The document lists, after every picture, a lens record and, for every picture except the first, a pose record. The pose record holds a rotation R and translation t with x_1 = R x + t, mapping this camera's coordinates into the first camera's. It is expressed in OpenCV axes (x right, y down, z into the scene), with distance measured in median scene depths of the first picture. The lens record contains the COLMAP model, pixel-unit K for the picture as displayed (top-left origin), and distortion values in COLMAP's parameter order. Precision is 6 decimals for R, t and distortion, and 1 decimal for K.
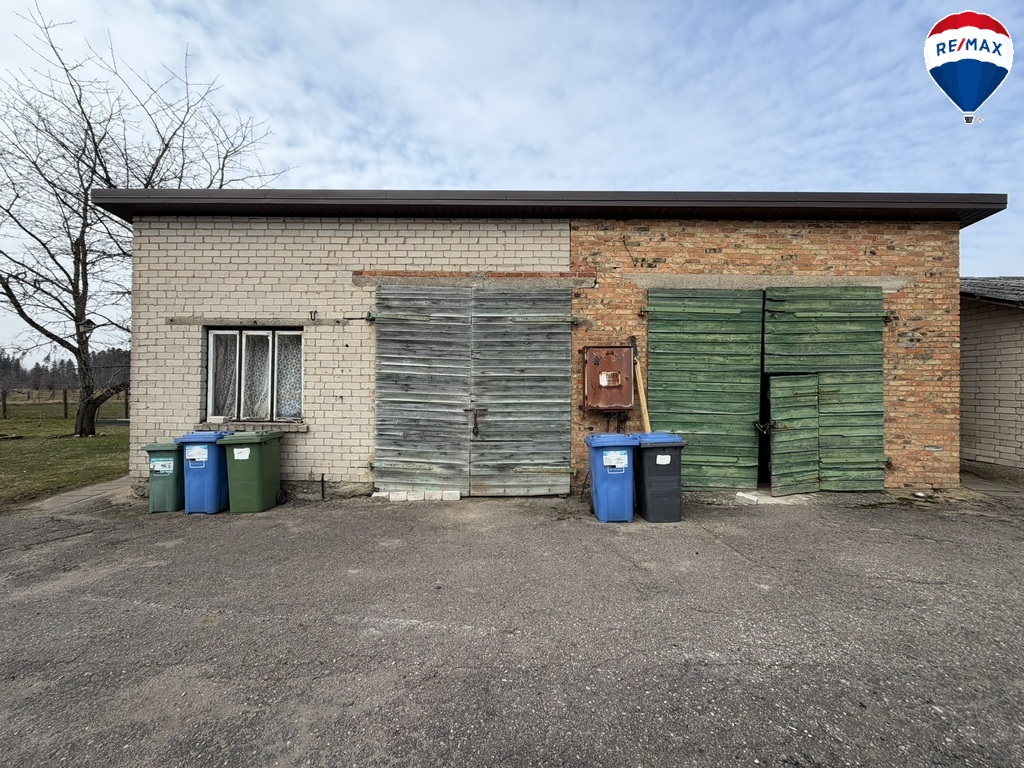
lens RADIAL K [[408.3, 0, 510.6], [0, 408.3, 383.4], [0, 0, 1]] dist [0.001232, 0.000305]
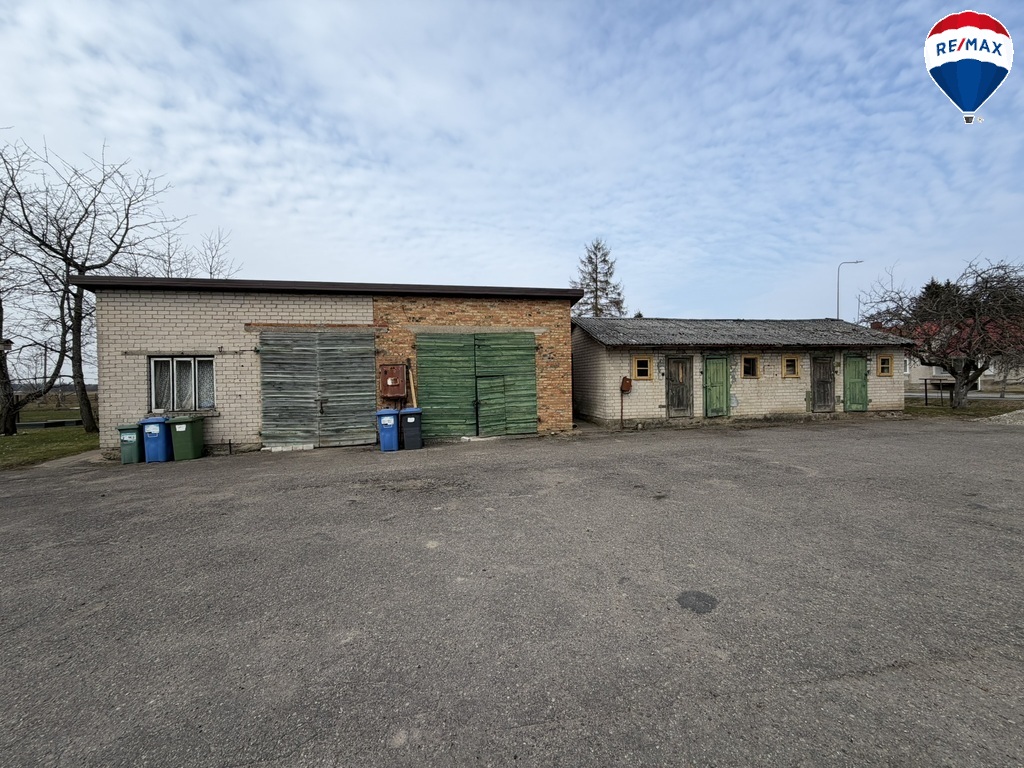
lens RADIAL K [[408.3, 0, 512.2], [0, 408.3, 384.1], [0, 0, 1]] dist [0.001232, 0.000305]
pose [[0.981412, -0.027280, 0.189964, 0.407648], [0.023980, 0.999519, 0.019652, -0.021670], [-0.190409, -0.014731, 0.981594, -0.960408]]
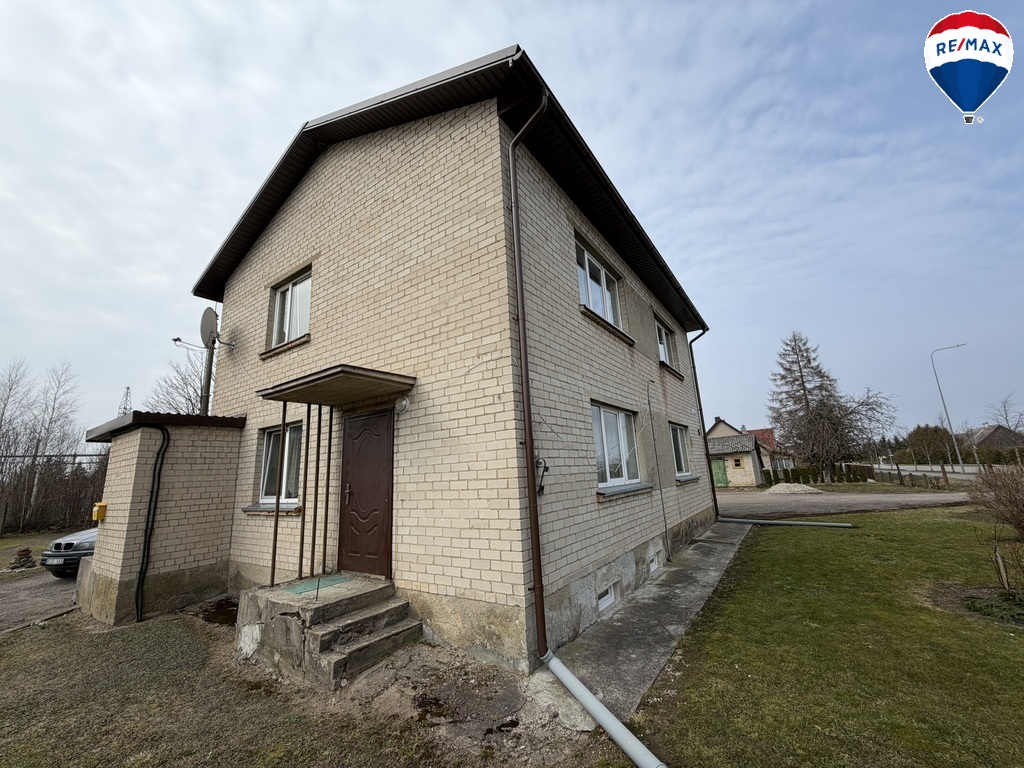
lens RADIAL K [[408.3, 0, 511.8], [0, 408.3, 382.8], [0, 0, 1]] dist [0.001232, 0.000305]
pose [[0.835264, -0.179835, -0.519608, 3.413859], [0.070885, 0.972335, -0.222575, -0.060958], [0.545260, 0.149076, 0.824905, -4.359682]]
